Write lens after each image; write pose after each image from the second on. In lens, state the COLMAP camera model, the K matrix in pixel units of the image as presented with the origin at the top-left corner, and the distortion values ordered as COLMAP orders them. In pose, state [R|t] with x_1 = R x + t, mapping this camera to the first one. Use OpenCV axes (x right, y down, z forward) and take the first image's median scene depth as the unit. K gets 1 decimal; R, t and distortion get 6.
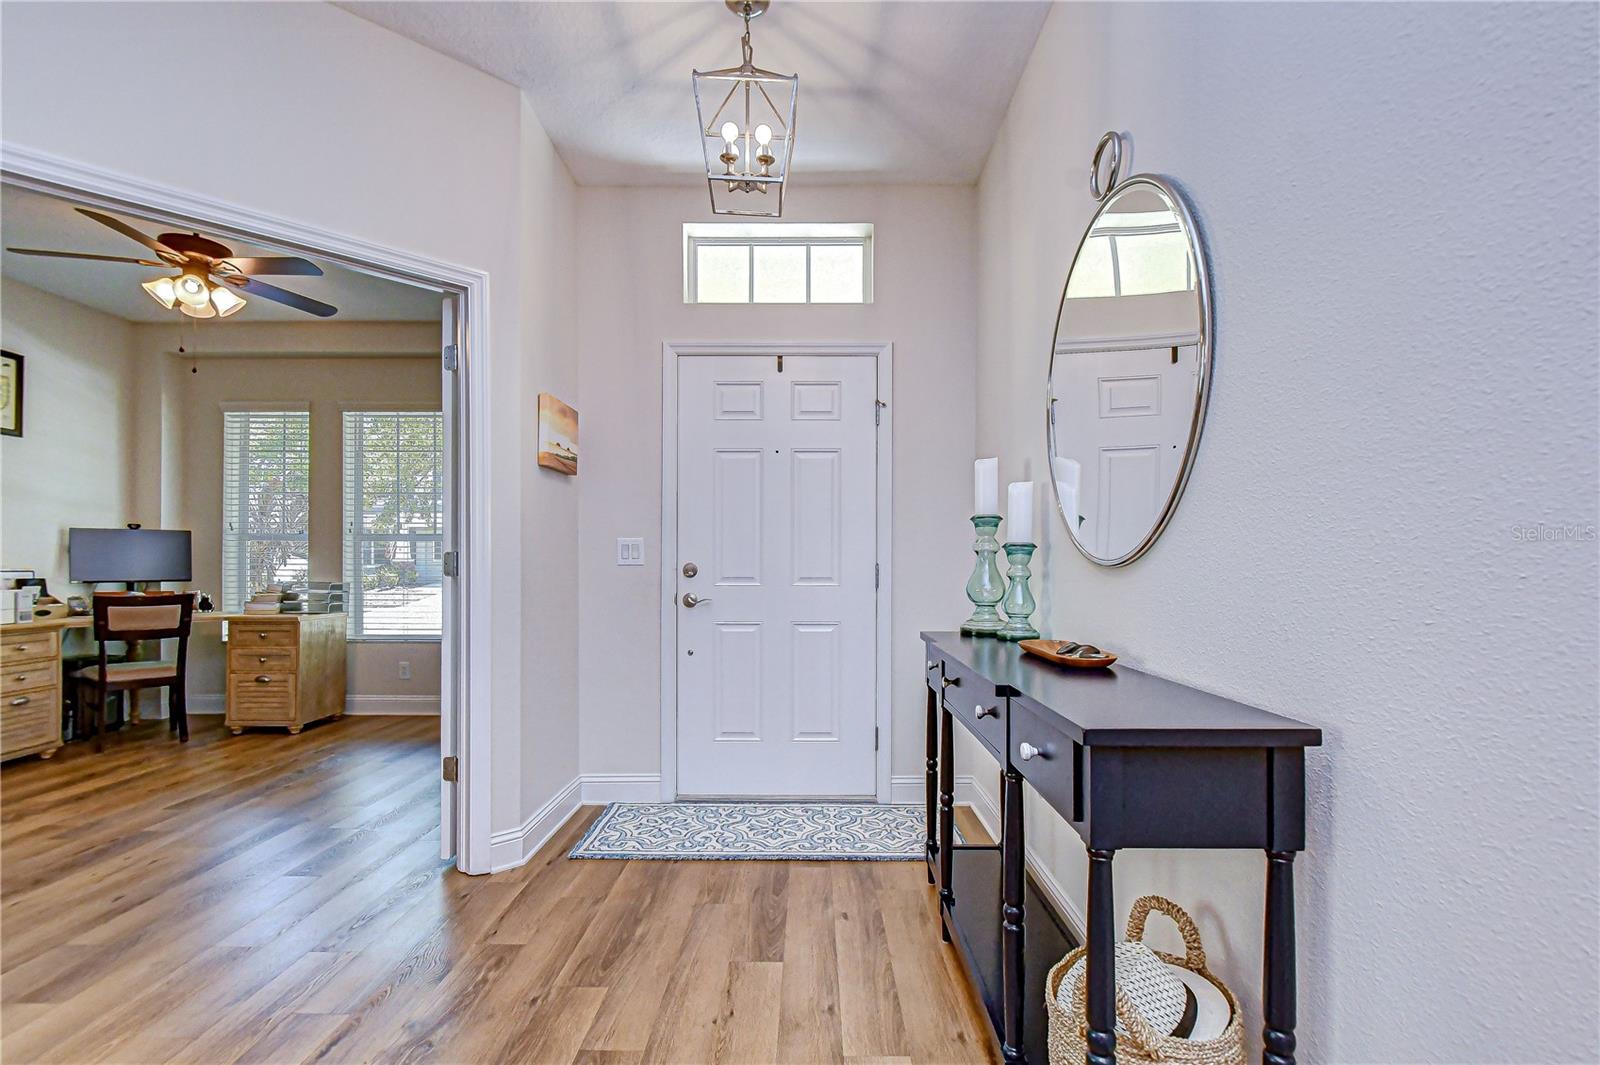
lens RADIAL K [[727.3, 0, 819.8], [0, 727.3, 560.0], [0, 0, 1]] dist [-0.003003, -0.001154]
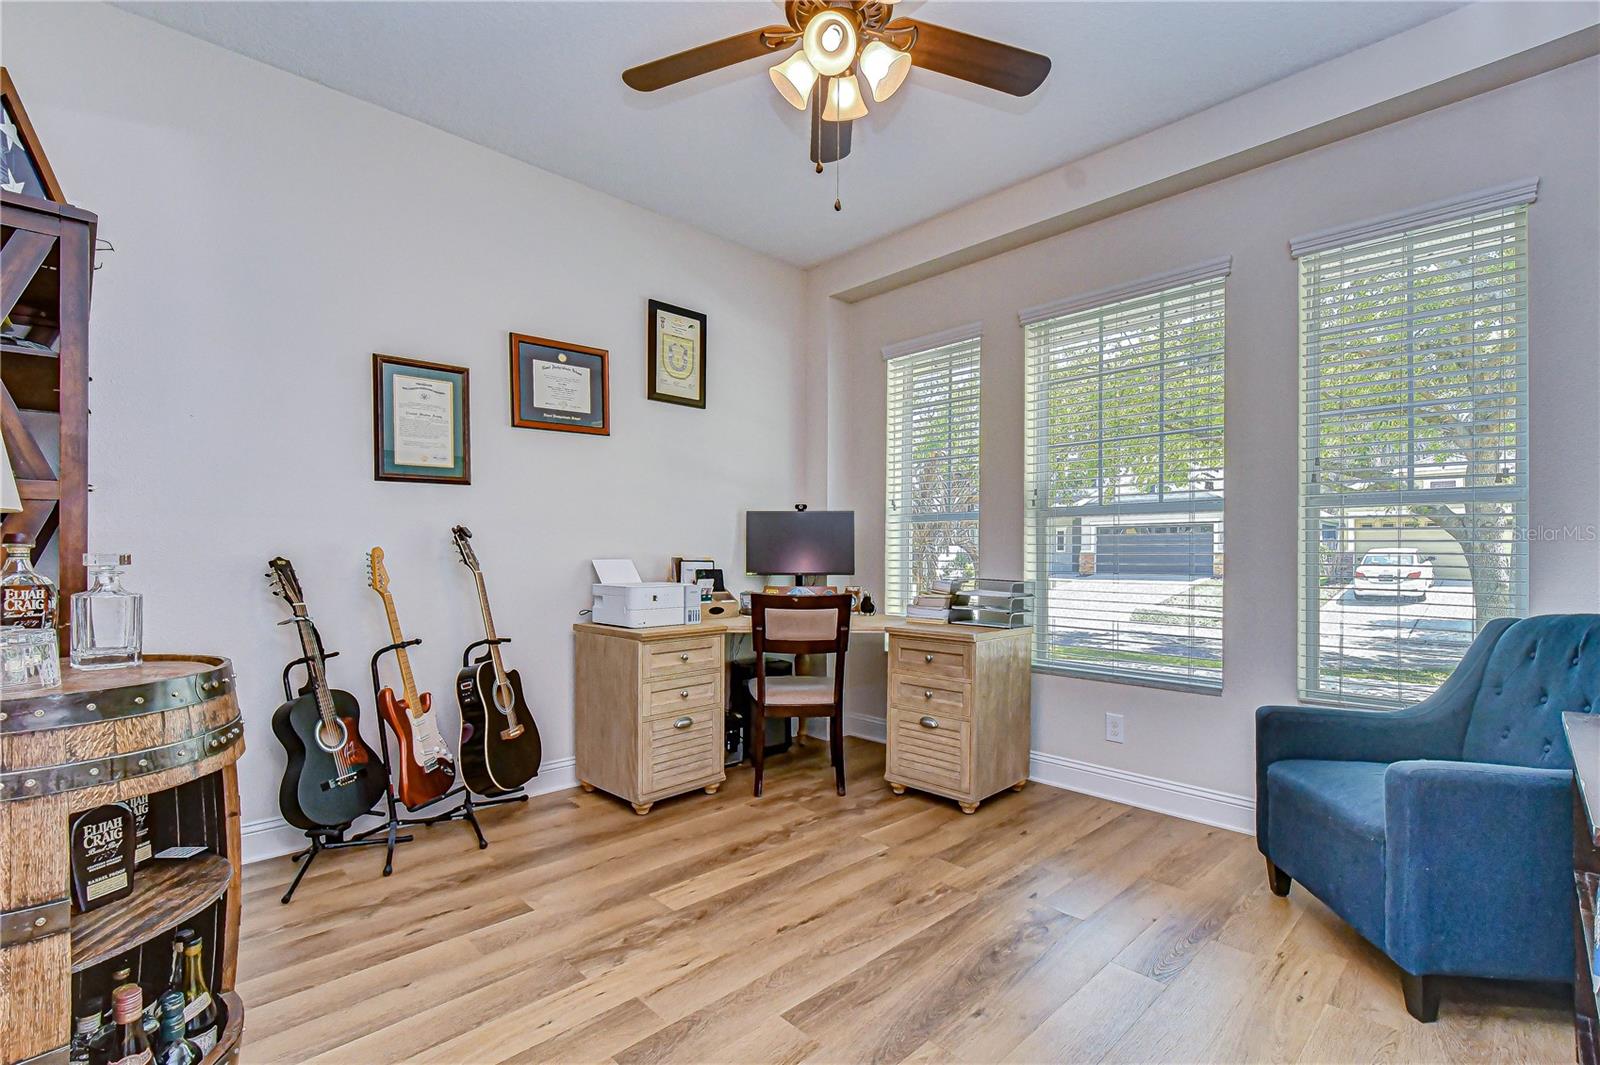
lens RADIAL K [[727.3, 0, 819.8], [0, 727.3, 560.0], [0, 0, 1]] dist [-0.003003, -0.001154]
pose [[0.704498, 0.003579, -0.709697, -0.360220], [0.000387, 0.999985, 0.005426, 0.009080], [0.709706, -0.004097, 0.704486, 0.453071]]
